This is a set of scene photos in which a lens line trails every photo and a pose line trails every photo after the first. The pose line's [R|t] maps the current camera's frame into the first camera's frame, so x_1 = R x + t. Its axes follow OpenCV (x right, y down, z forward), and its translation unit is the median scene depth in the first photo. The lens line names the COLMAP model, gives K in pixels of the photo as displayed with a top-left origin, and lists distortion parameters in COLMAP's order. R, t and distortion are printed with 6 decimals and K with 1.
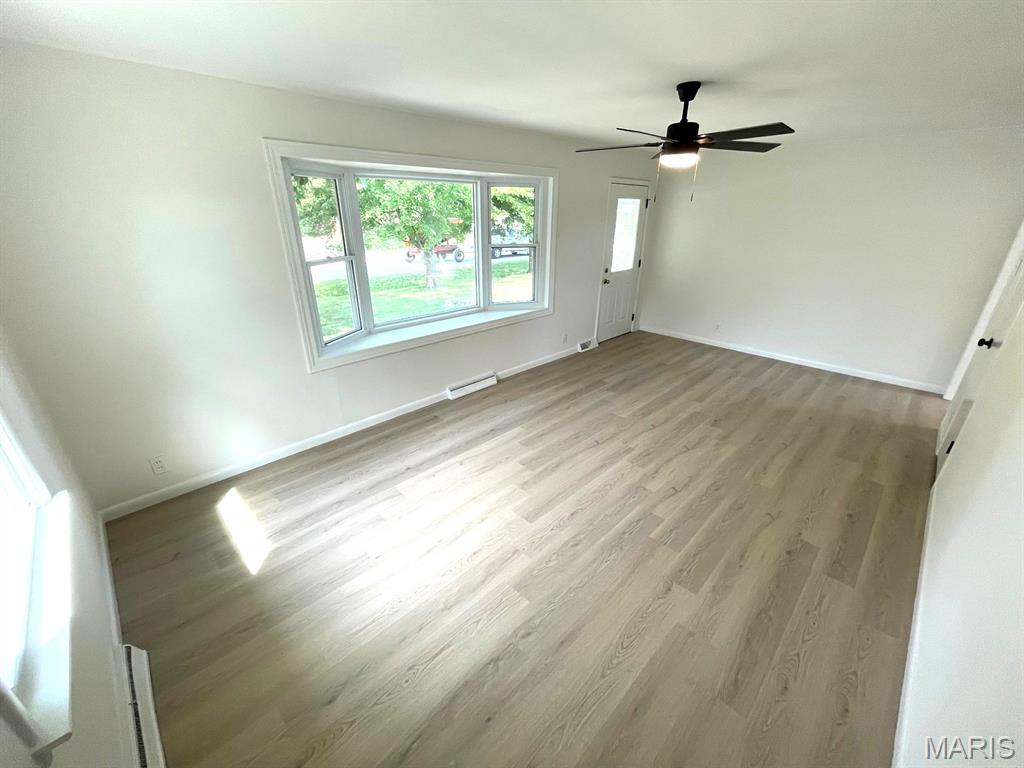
lens RADIAL K [[412.7, 0, 509.8], [0, 412.7, 384.5], [0, 0, 1]] dist [-0.002858, -0.000469]
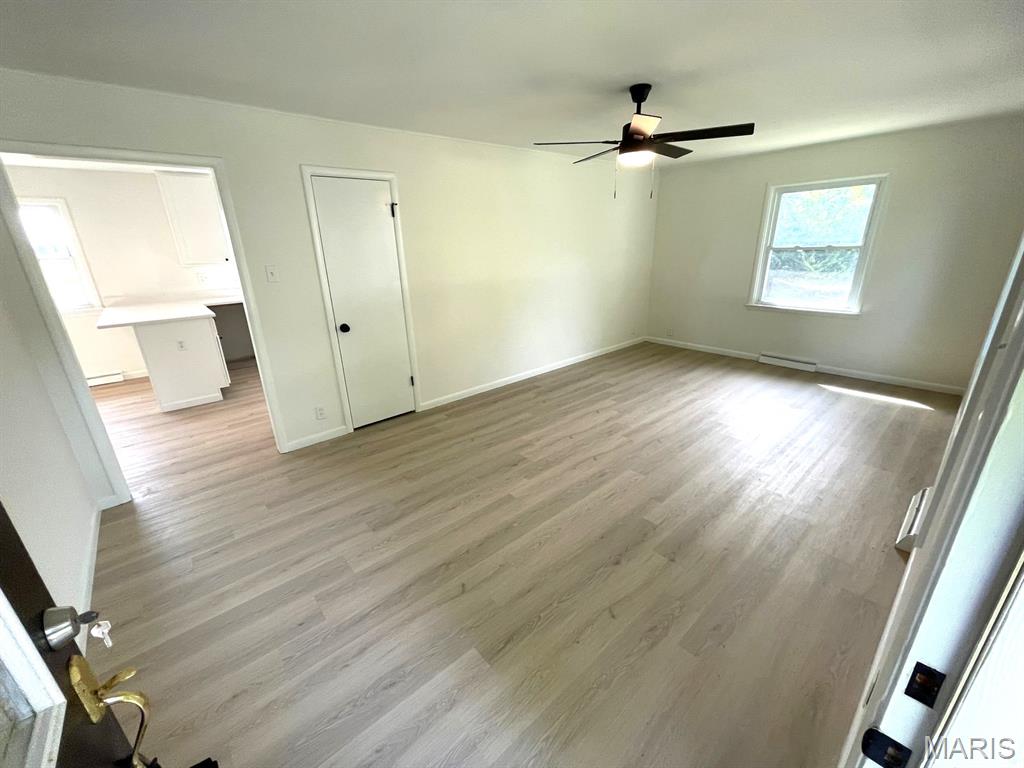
lens RADIAL K [[412.7, 0, 511.6], [0, 412.7, 388.7], [0, 0, 1]] dist [-0.002858, -0.000469]
pose [[-0.998022, 0.005452, 0.062628, 0.473293], [0.046512, 0.734256, 0.677278, -0.600094], [-0.042292, 0.678851, -0.733057, 1.560310]]
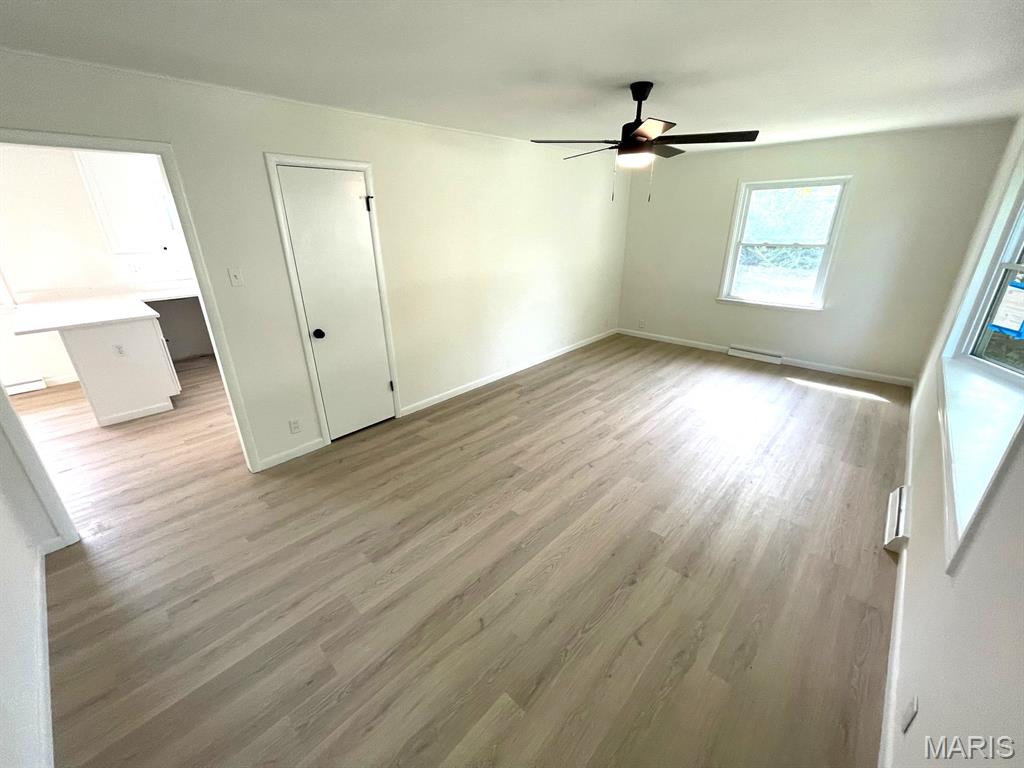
lens RADIAL K [[412.7, 0, 511.5], [0, 412.7, 388.2], [0, 0, 1]] dist [-0.002858, -0.000469]
pose [[-0.998713, 0.027122, -0.042856, 0.550487], [-0.011416, 0.703089, 0.711011, -0.618750], [0.049415, 0.710585, -0.701874, 1.497299]]
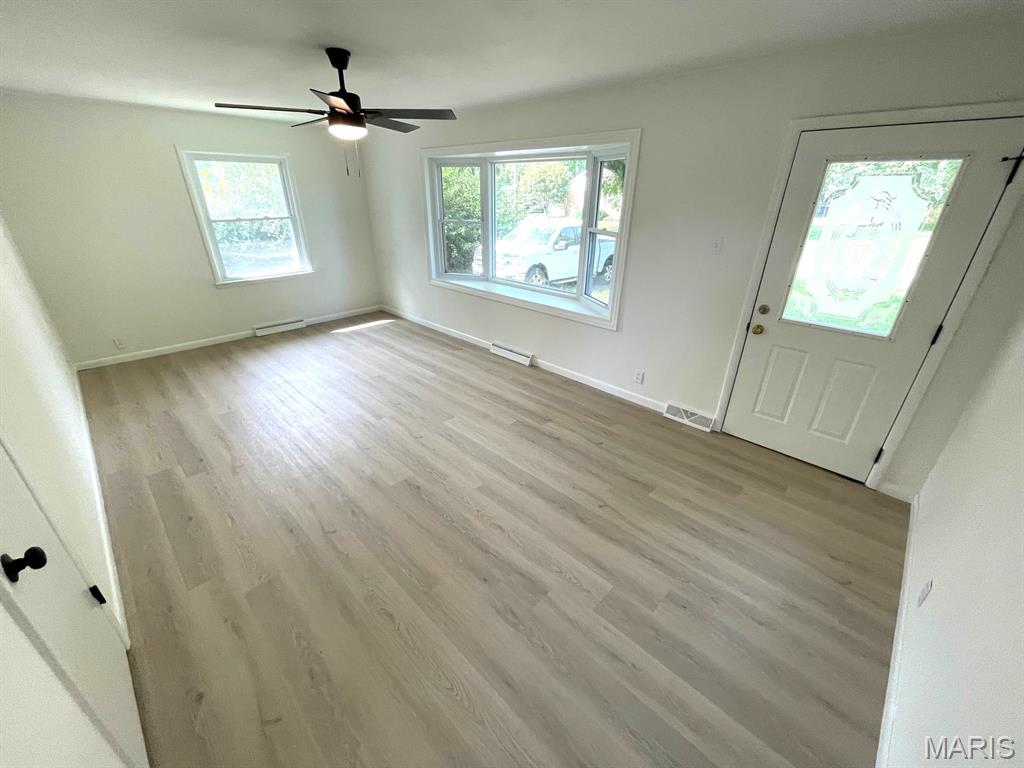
lens RADIAL K [[412.7, 0, 510.9], [0, 412.7, 386.4], [0, 0, 1]] dist [-0.002858, -0.000469]
pose [[0.024047, 0.426094, -0.904359, 1.115989], [-0.399028, 0.833527, 0.382111, -0.407931], [0.916623, 0.351676, 0.190068, 0.992262]]
